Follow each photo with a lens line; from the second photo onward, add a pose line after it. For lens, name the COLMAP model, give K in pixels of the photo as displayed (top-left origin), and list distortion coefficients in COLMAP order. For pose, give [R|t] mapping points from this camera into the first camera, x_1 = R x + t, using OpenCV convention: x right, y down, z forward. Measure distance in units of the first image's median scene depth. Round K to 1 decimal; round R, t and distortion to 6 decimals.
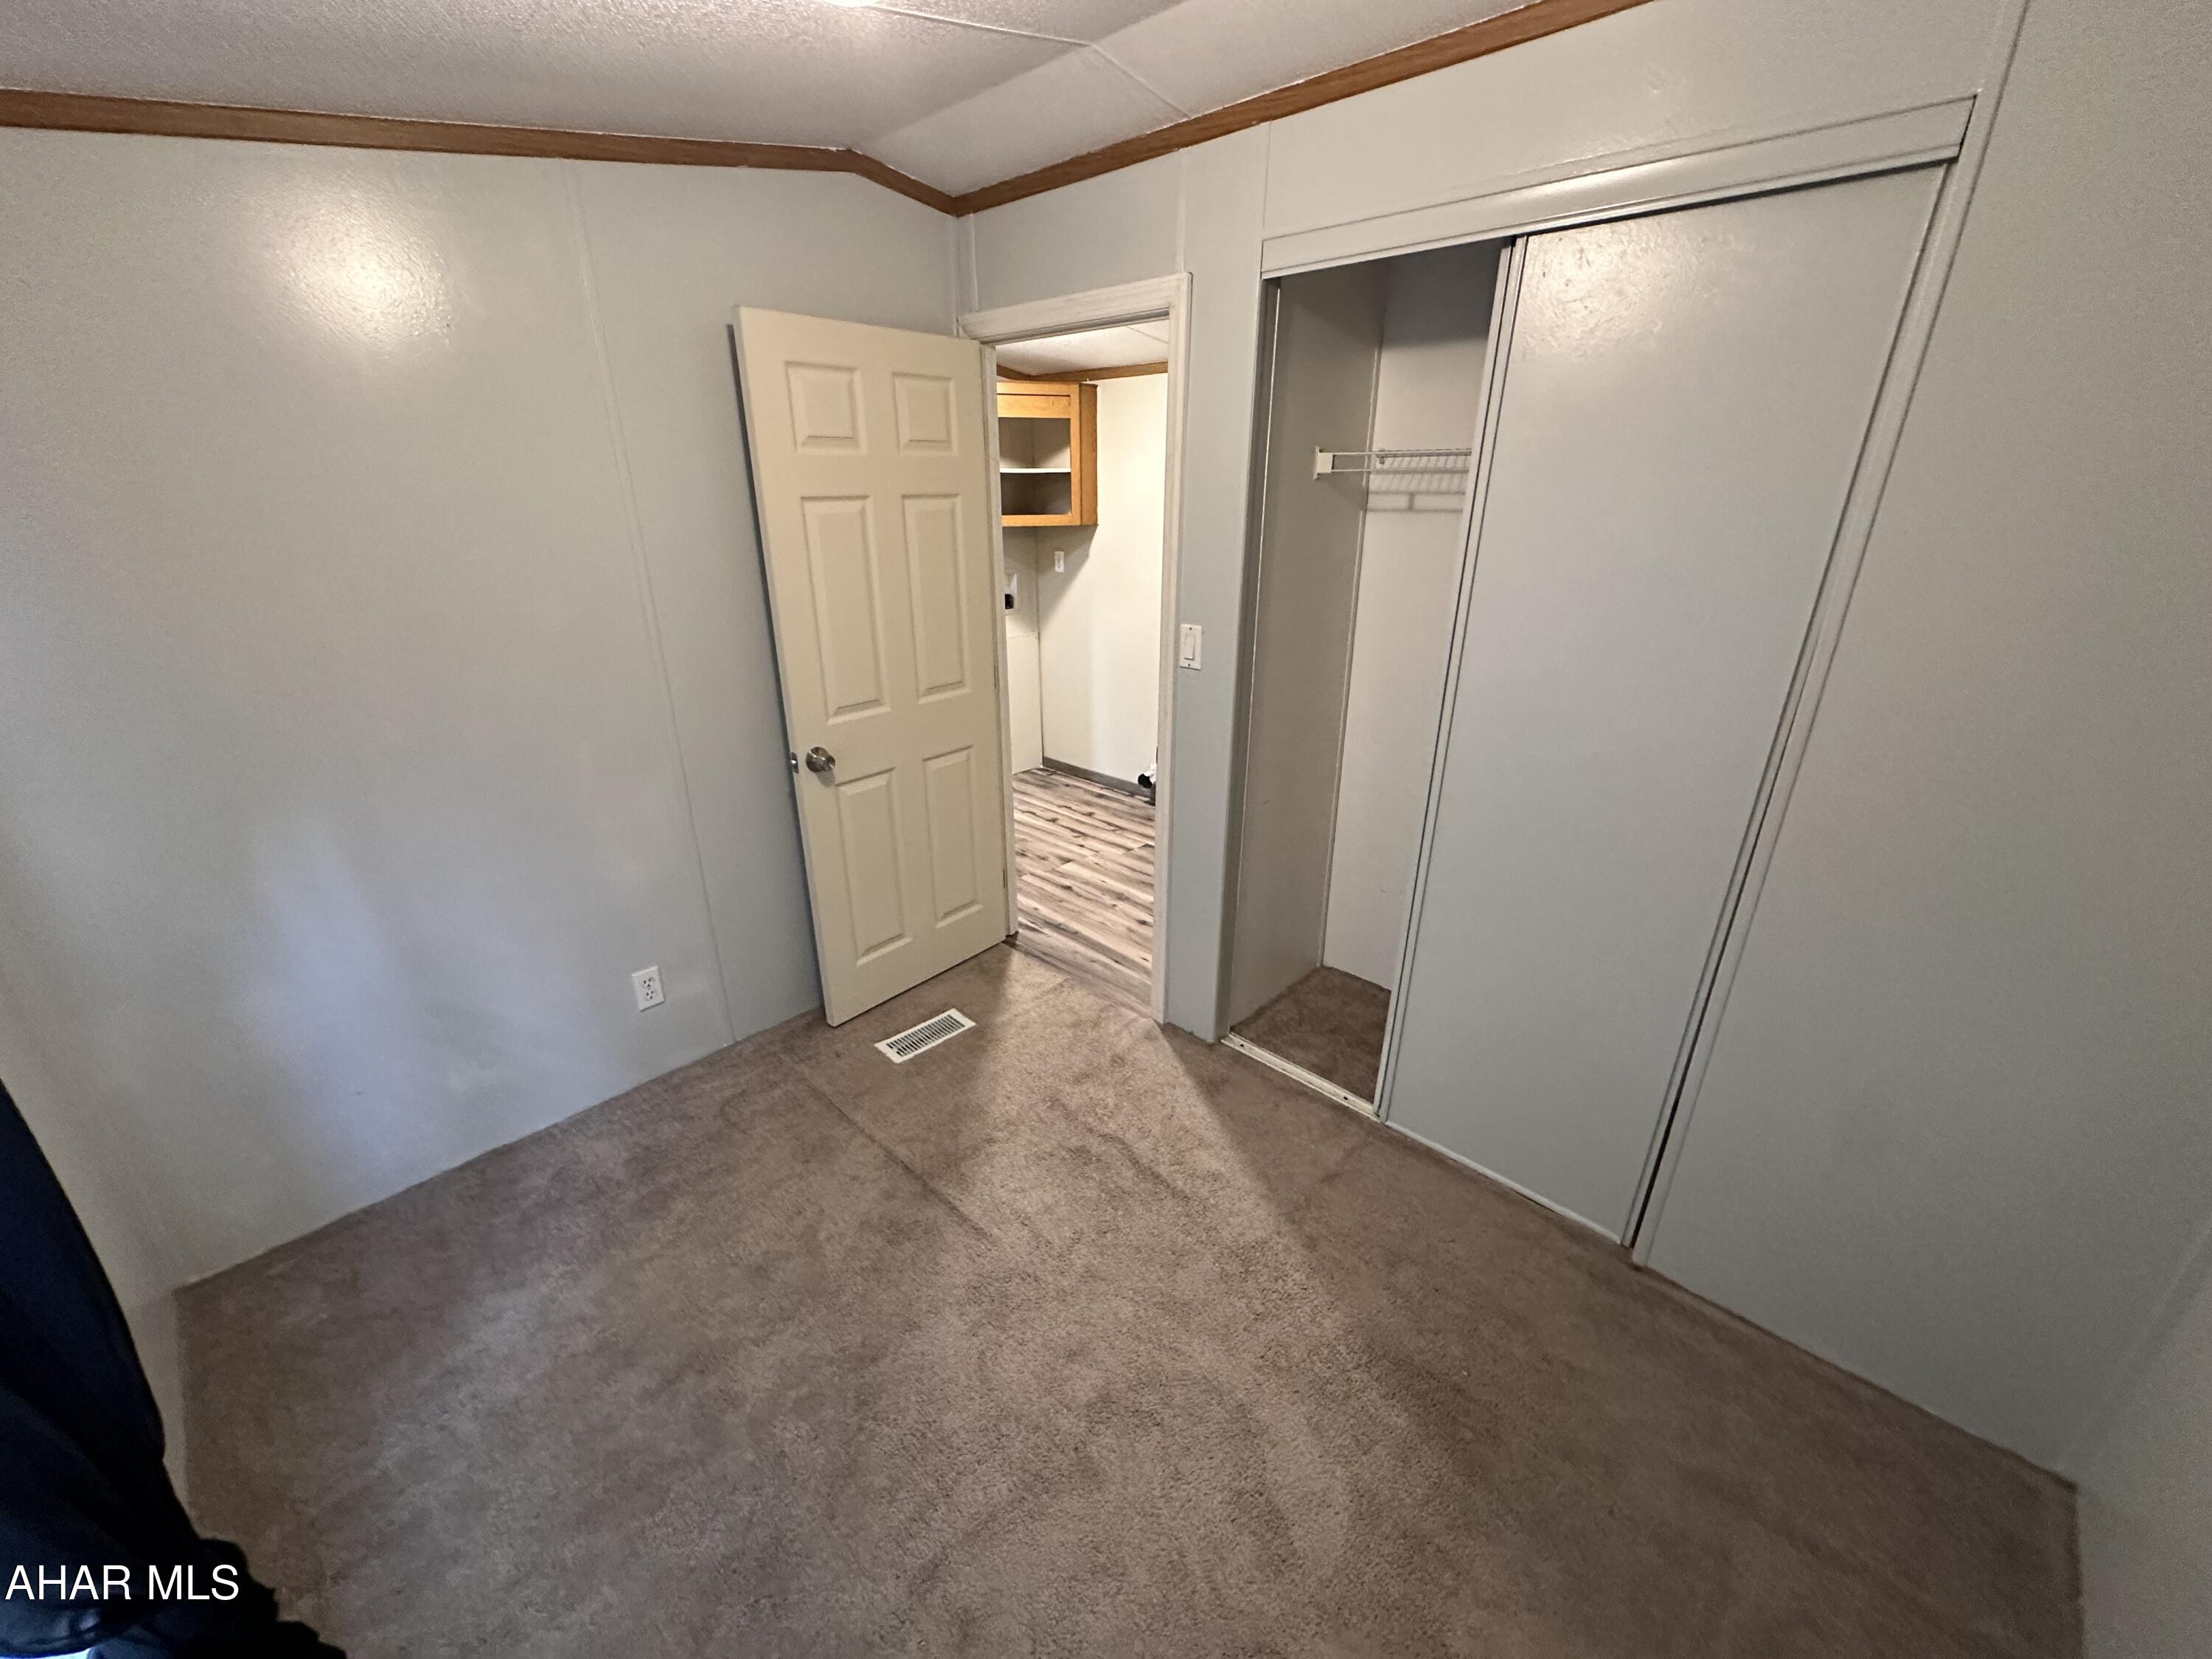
lens RADIAL K [[882.3, 0, 1102.5], [0, 882.3, 831.3], [0, 0, 1]] dist [-0.000727, -0.000854]
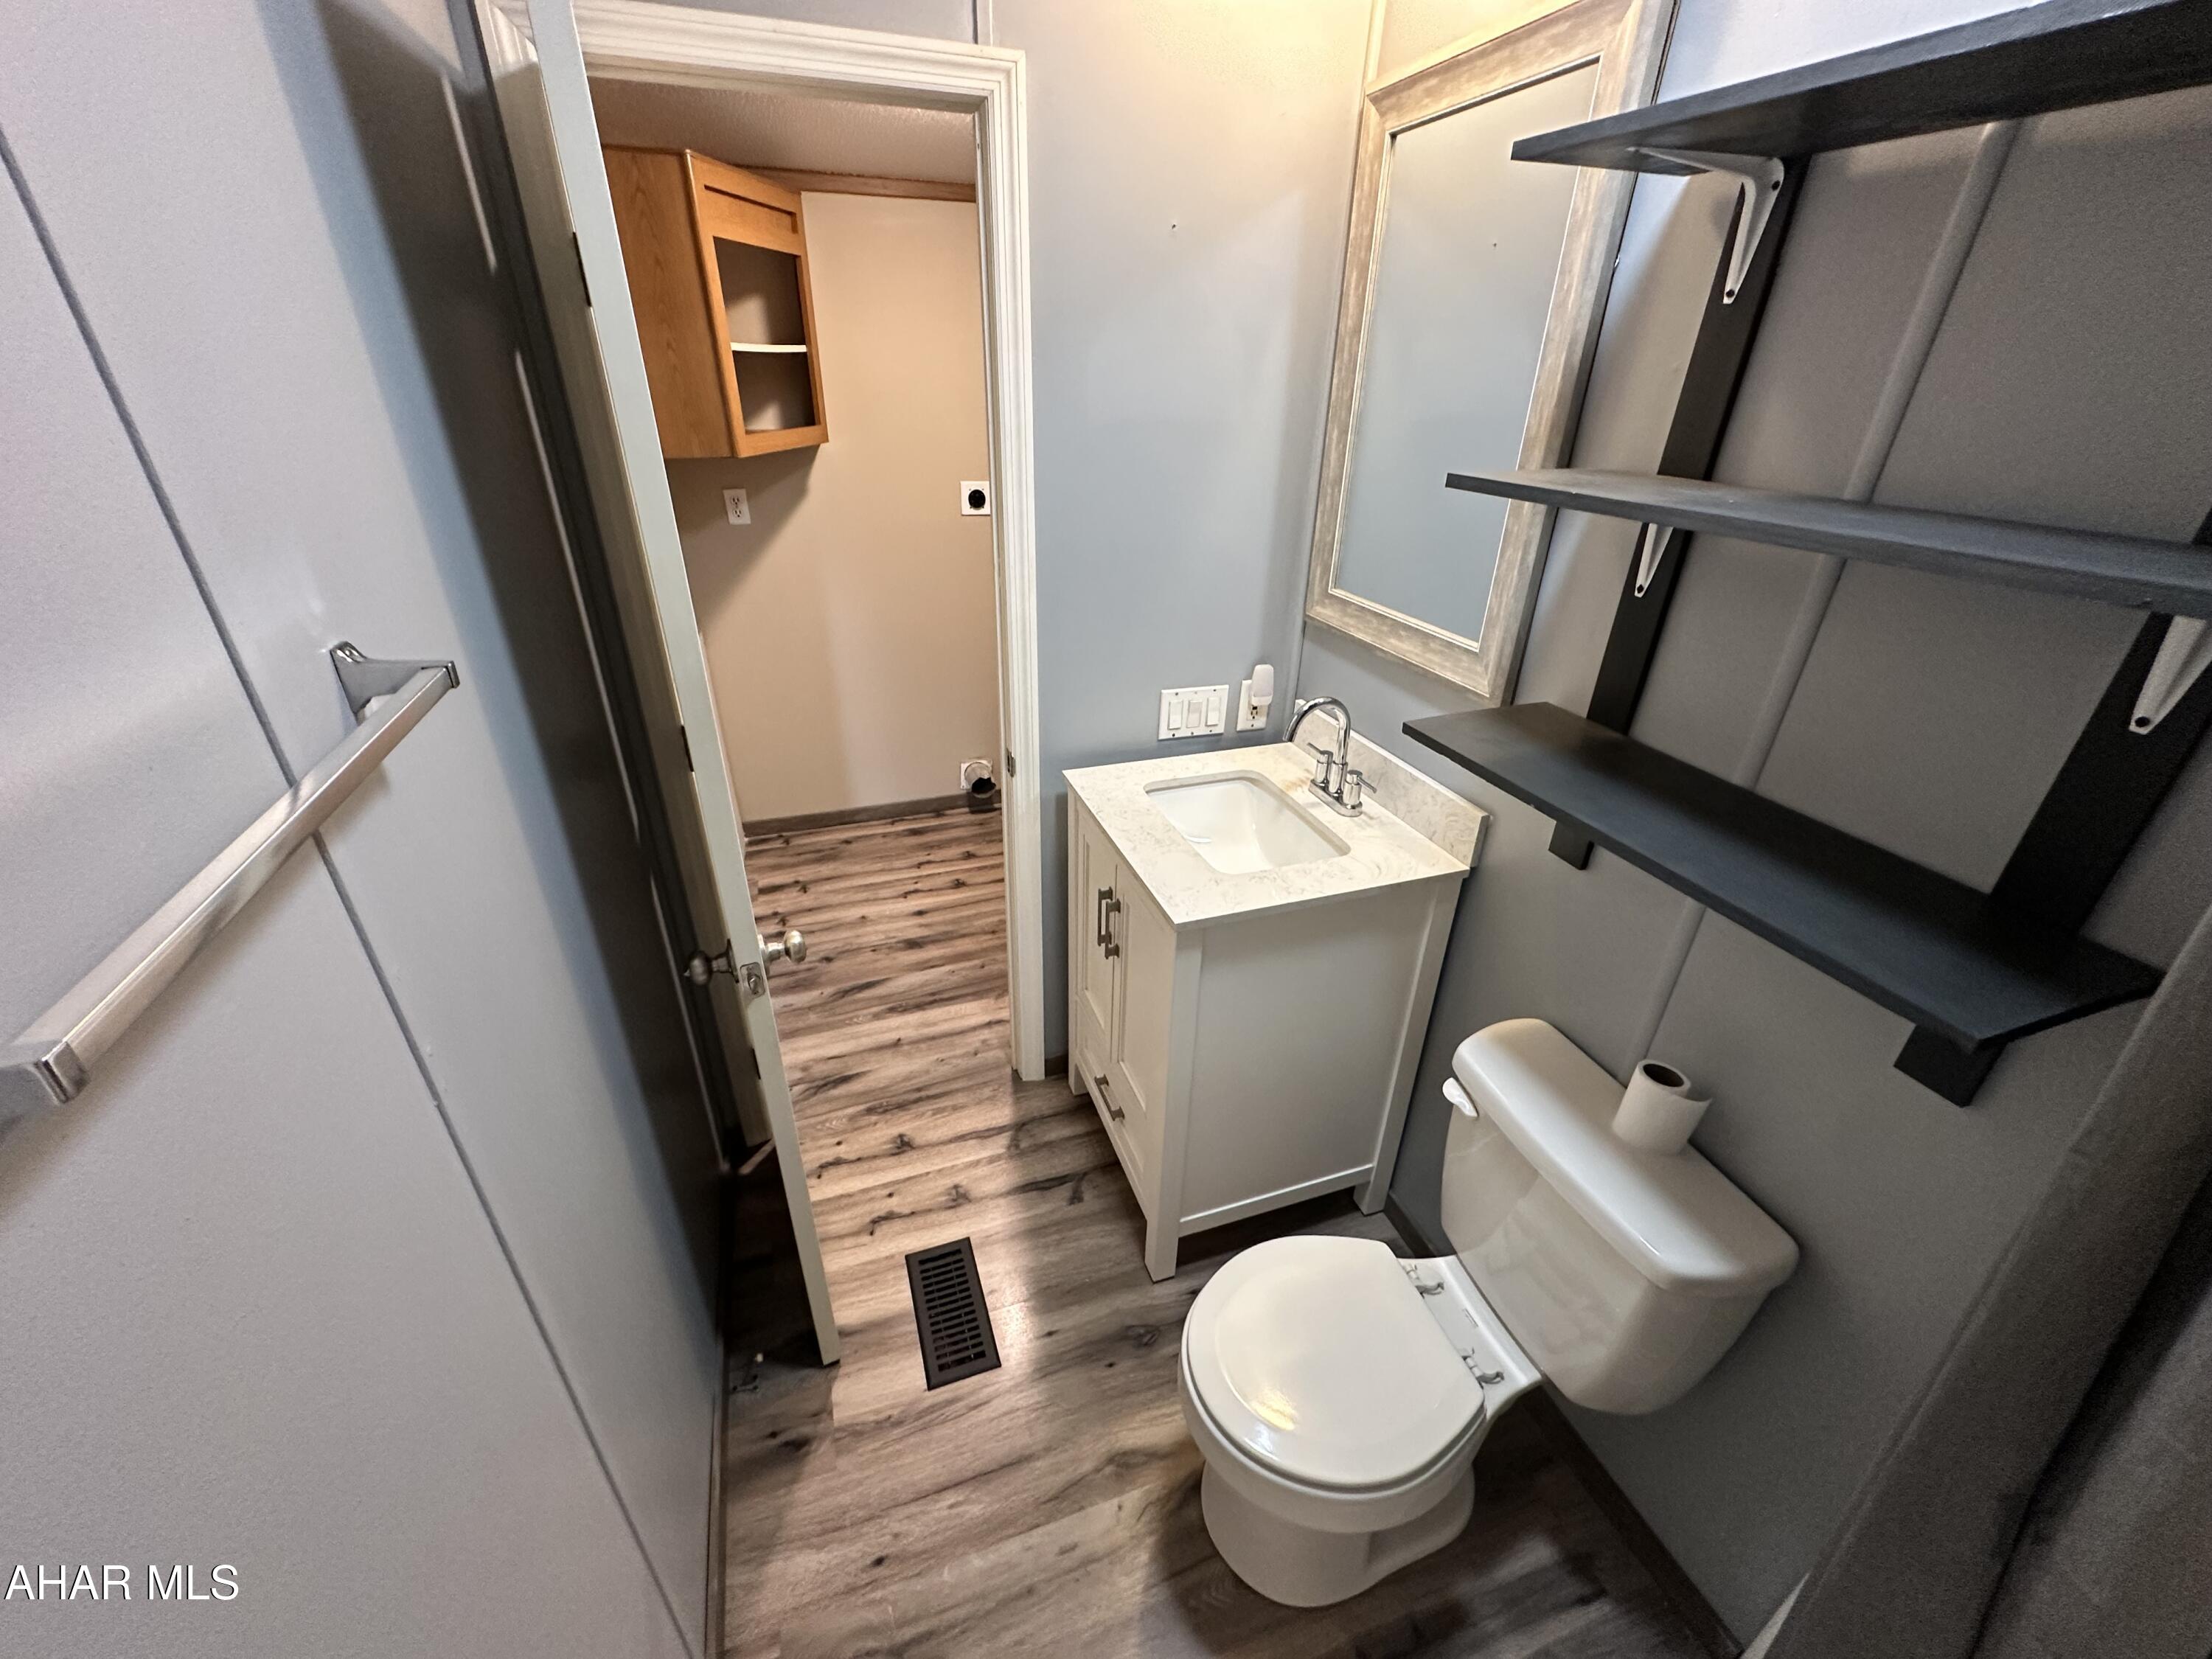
lens RADIAL K [[882.3, 0, 1103.1], [0, 882.3, 823.4], [0, 0, 1]] dist [-0.000727, -0.000854]
pose [[0.457816, -0.406837, 0.790499, -0.495639], [0.319478, 0.905044, 0.280764, -0.199107], [-0.829662, 0.124009, 0.544319, 0.490929]]
